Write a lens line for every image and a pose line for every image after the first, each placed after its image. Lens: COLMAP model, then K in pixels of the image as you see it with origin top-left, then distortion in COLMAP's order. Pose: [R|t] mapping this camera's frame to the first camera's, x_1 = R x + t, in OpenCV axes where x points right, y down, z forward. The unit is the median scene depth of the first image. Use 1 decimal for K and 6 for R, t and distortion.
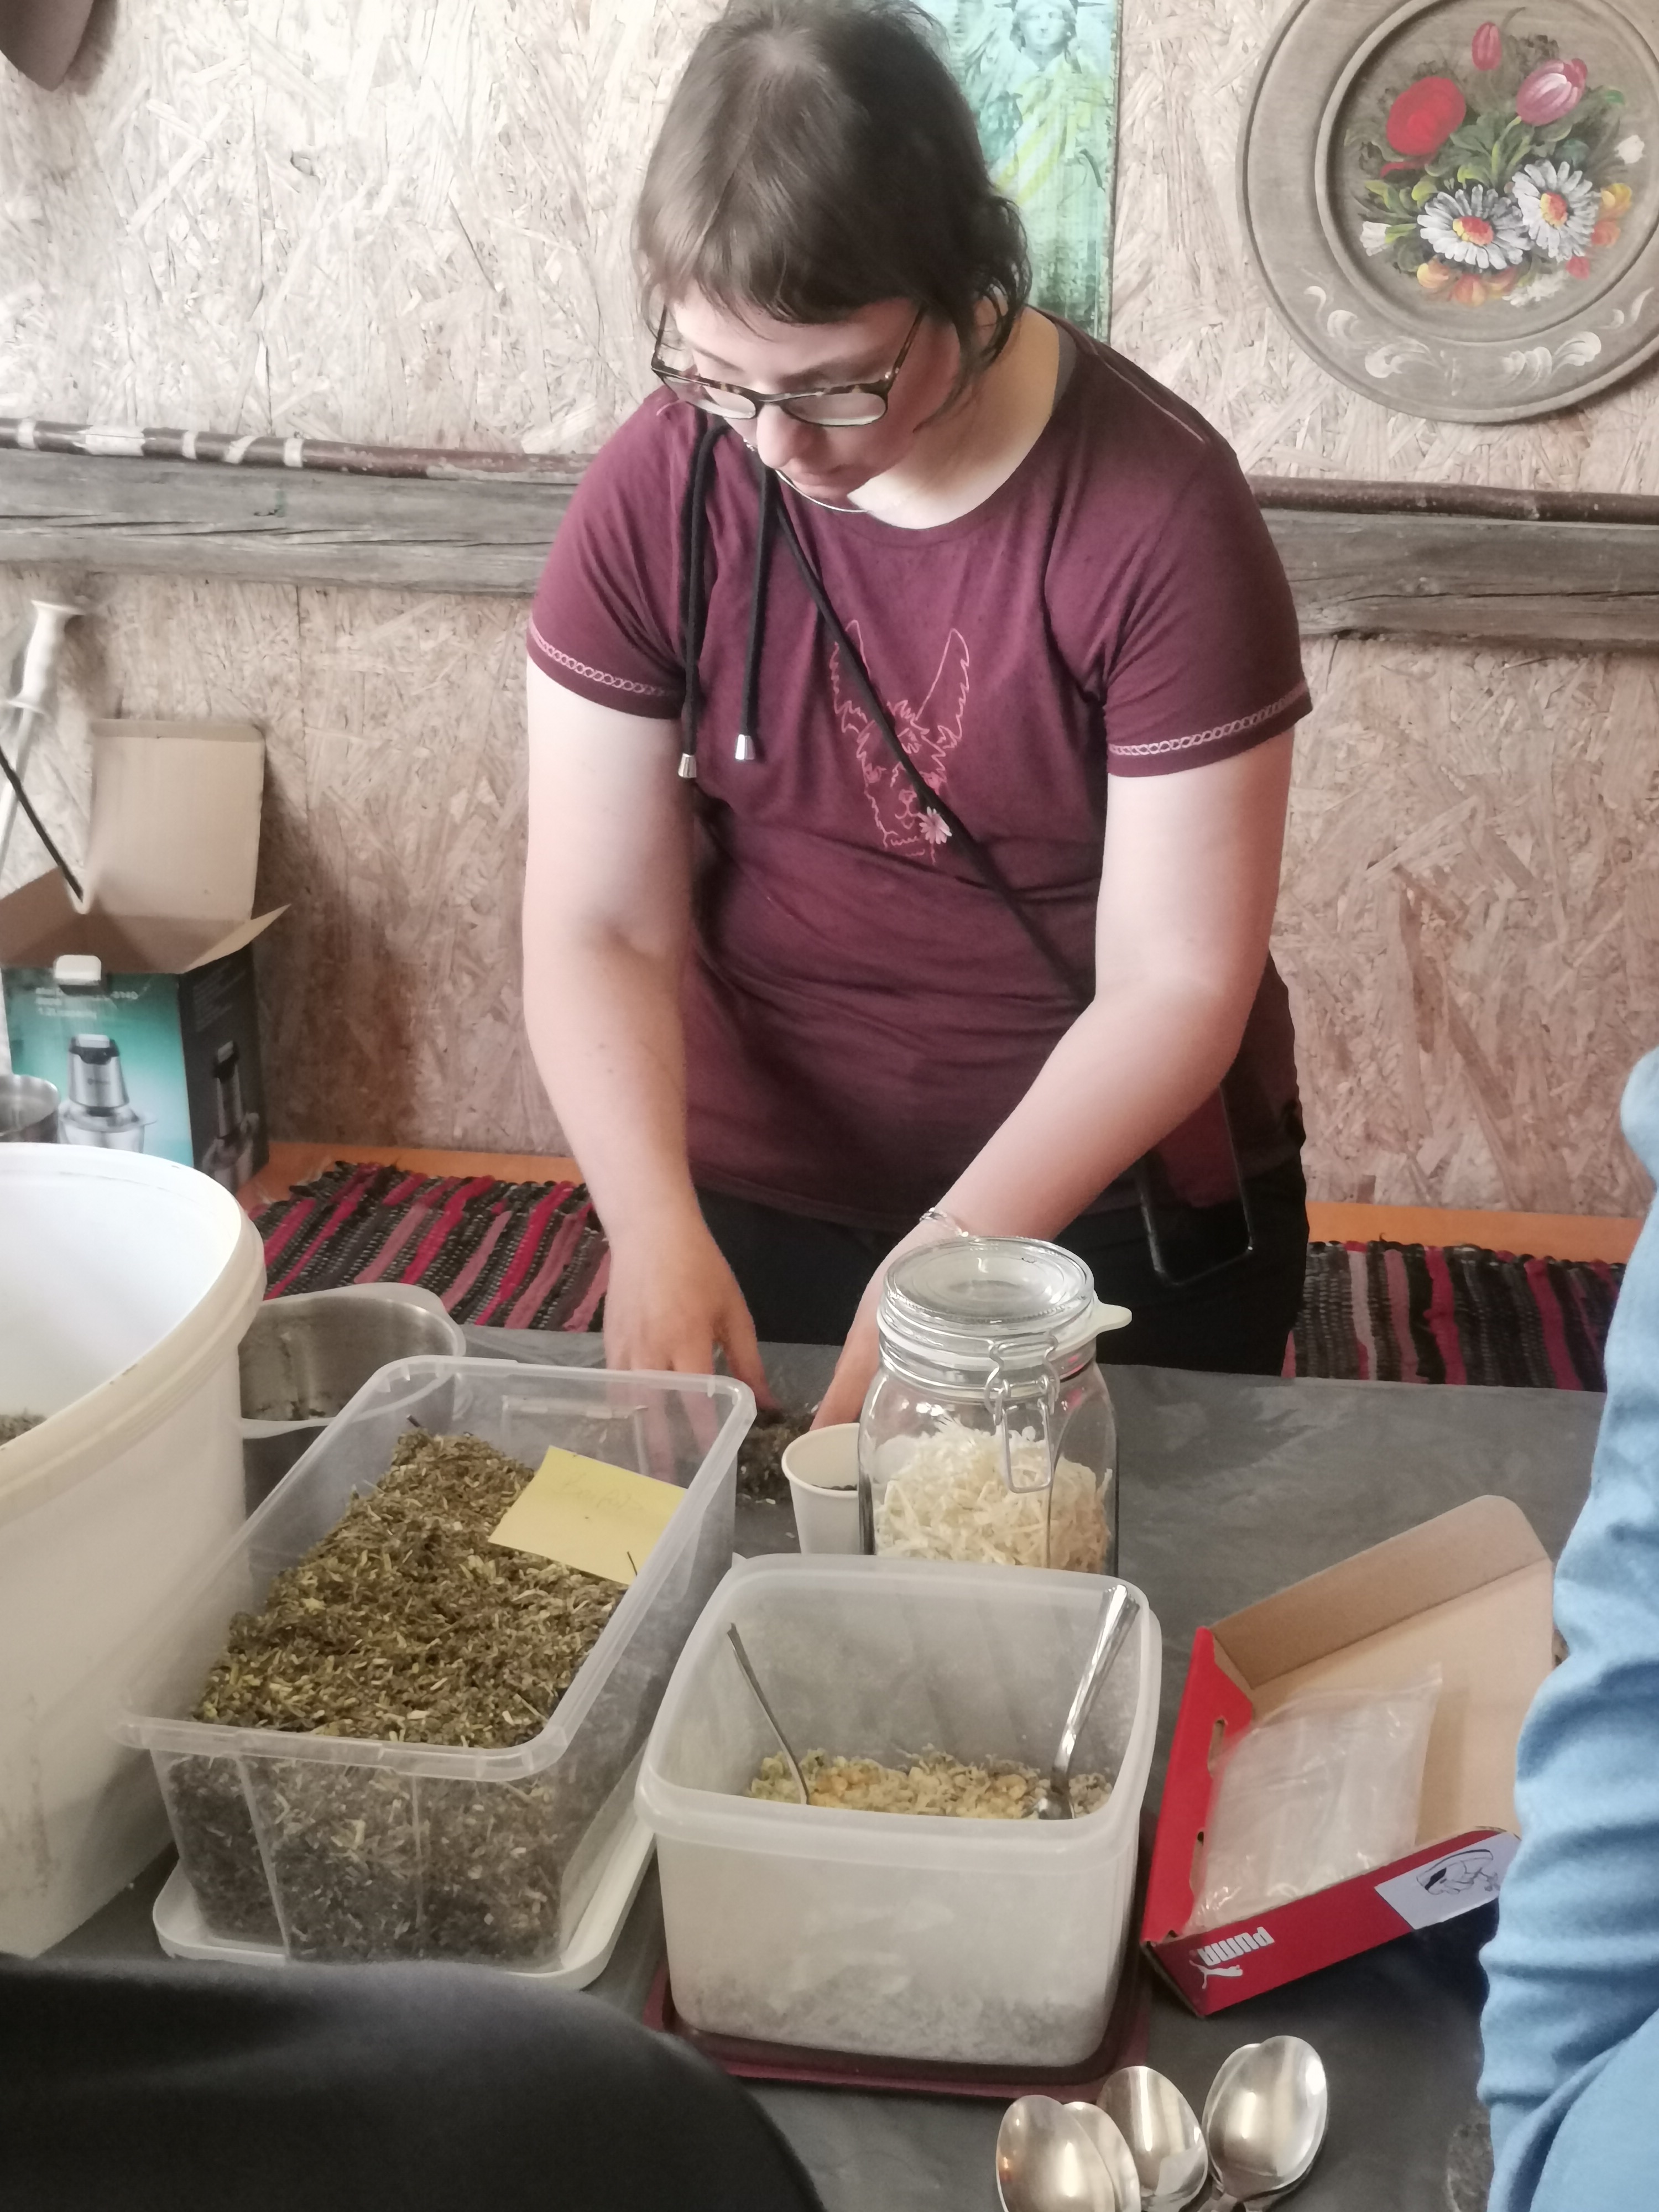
lens RADIAL K [[2951.4, 0, 831.9], [0, 2951.4, 1102.3], [0, 0, 1]] dist [0.039322, 0.000000]
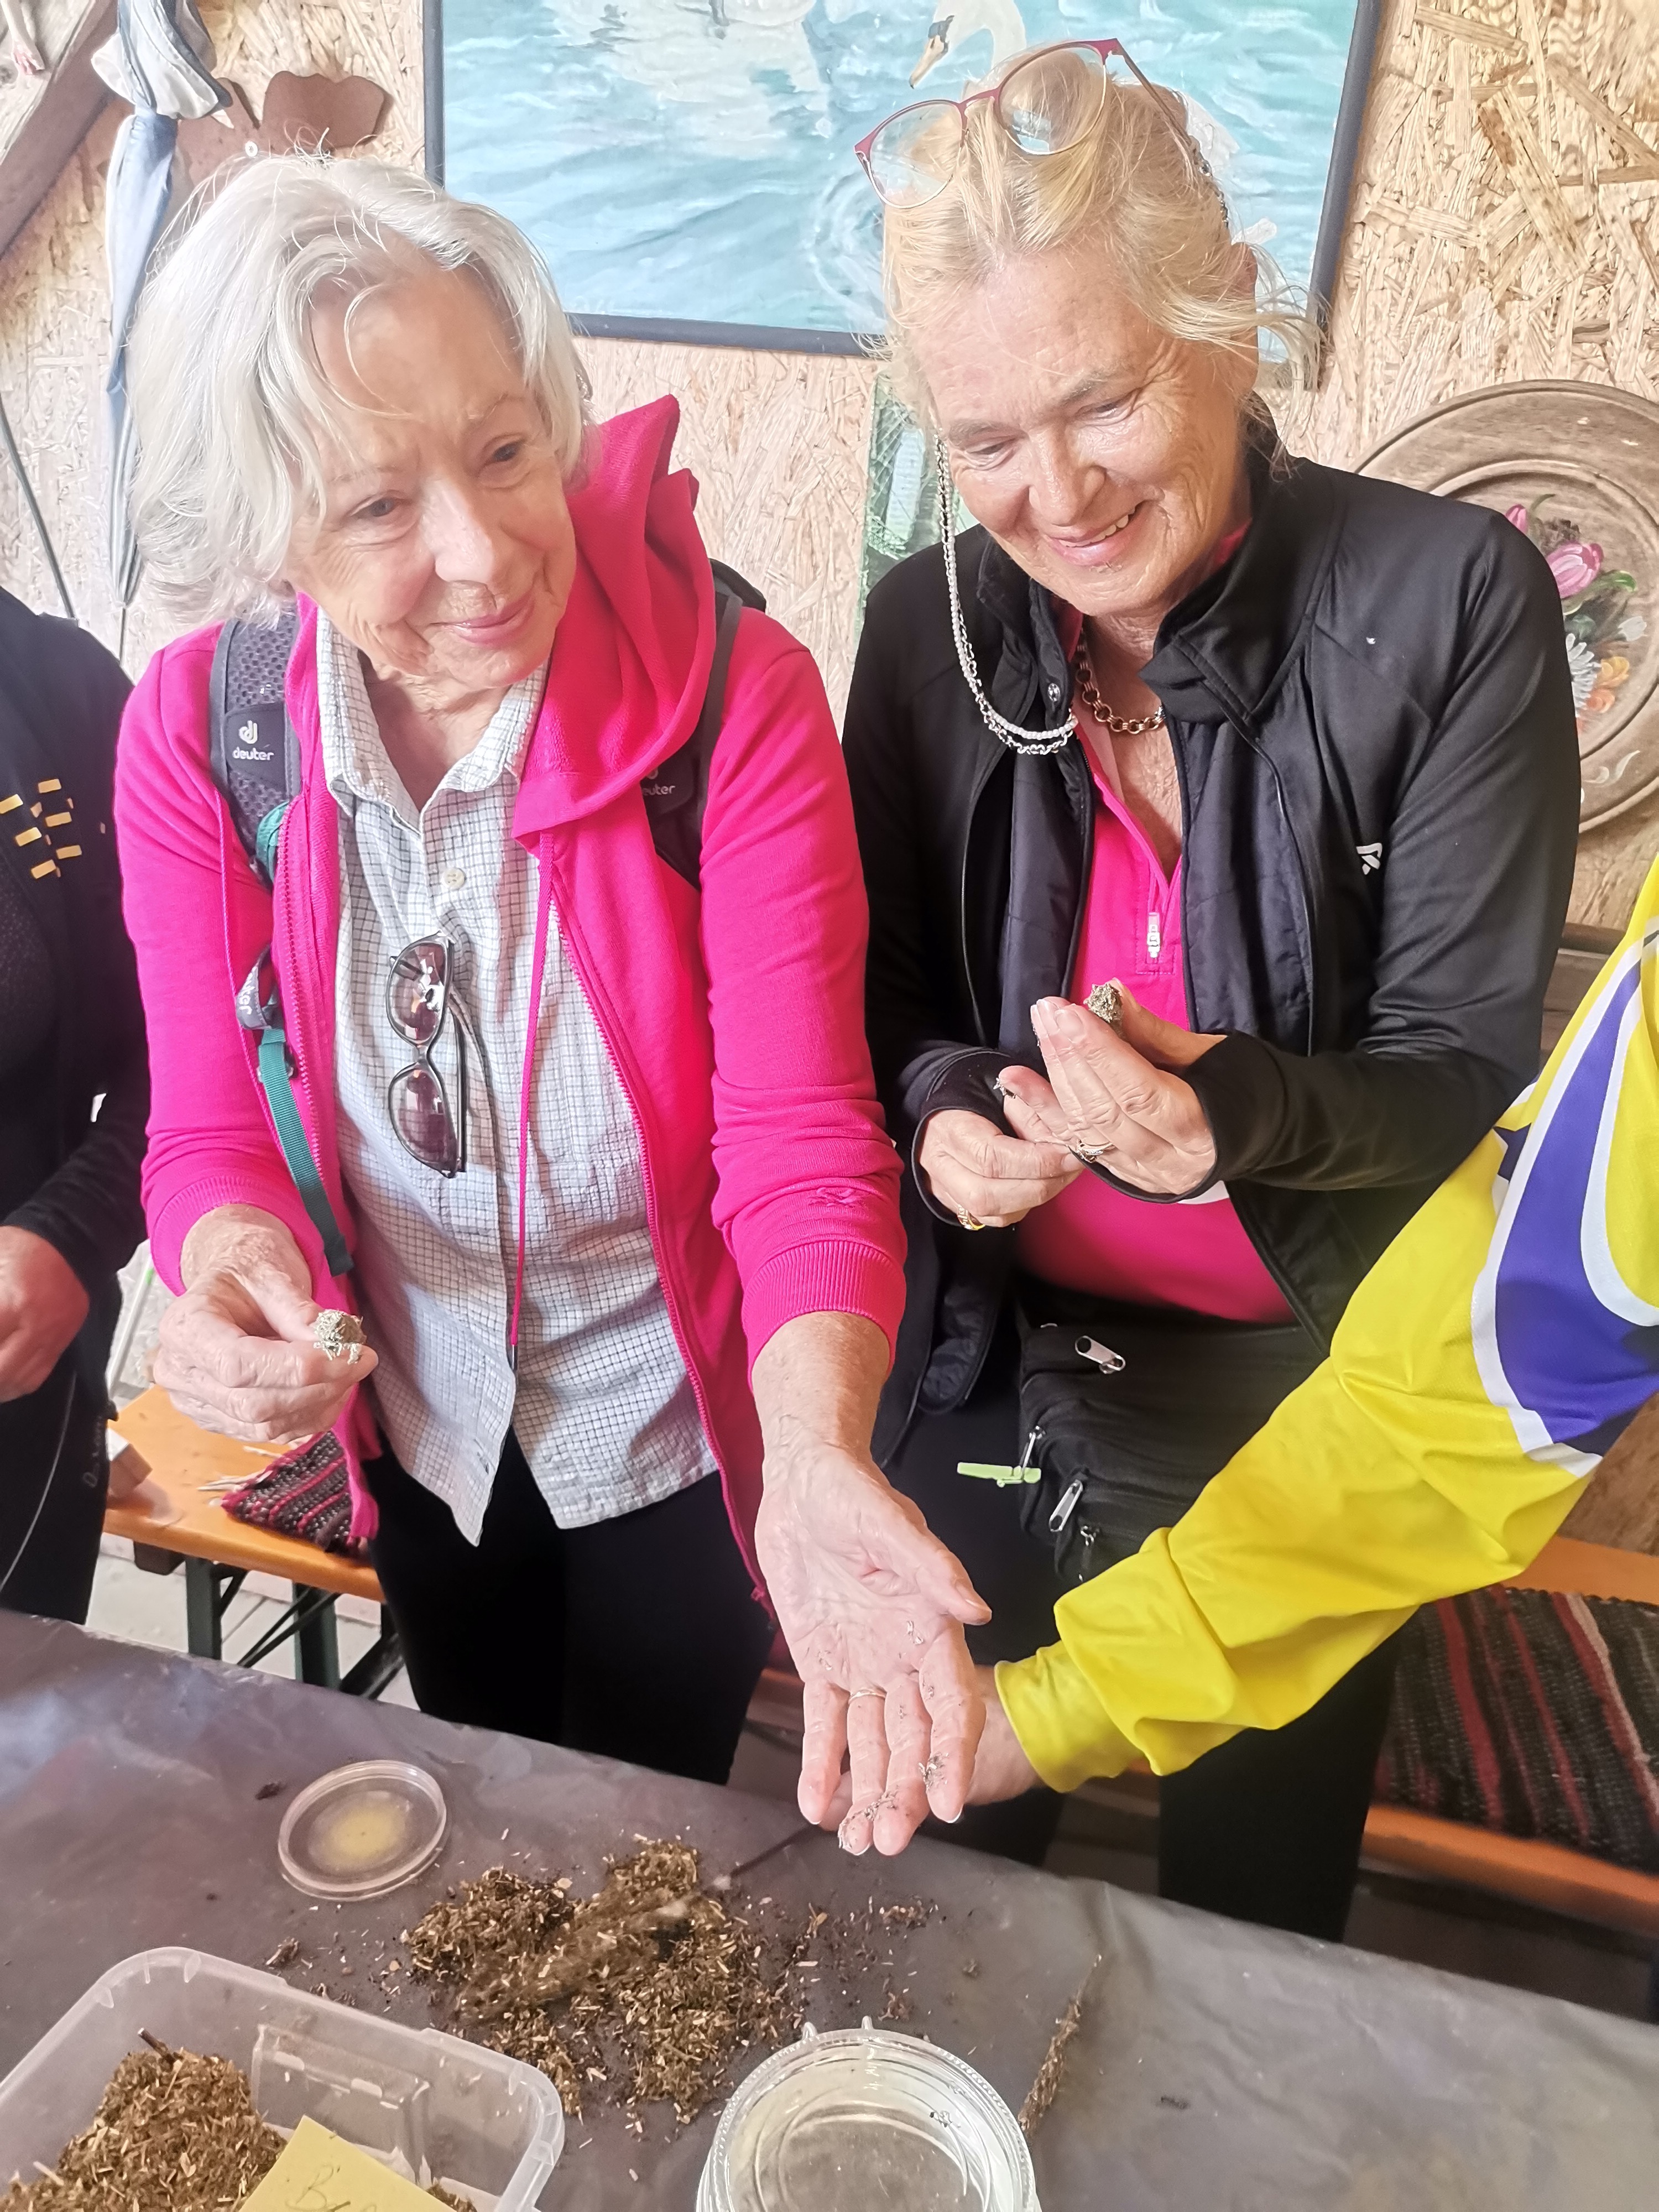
lens RADIAL K [[1675.4, 0, 823.5], [0, 1675.4, 1102.8], [0, 0, 1]] dist [0.028563, -0.017262]
pose [[0.992429, 0.107803, -0.058847, 0.019894], [-0.109704, 0.993509, -0.030069, -0.083077], [0.055223, 0.036297, 0.997814, 0.327679]]
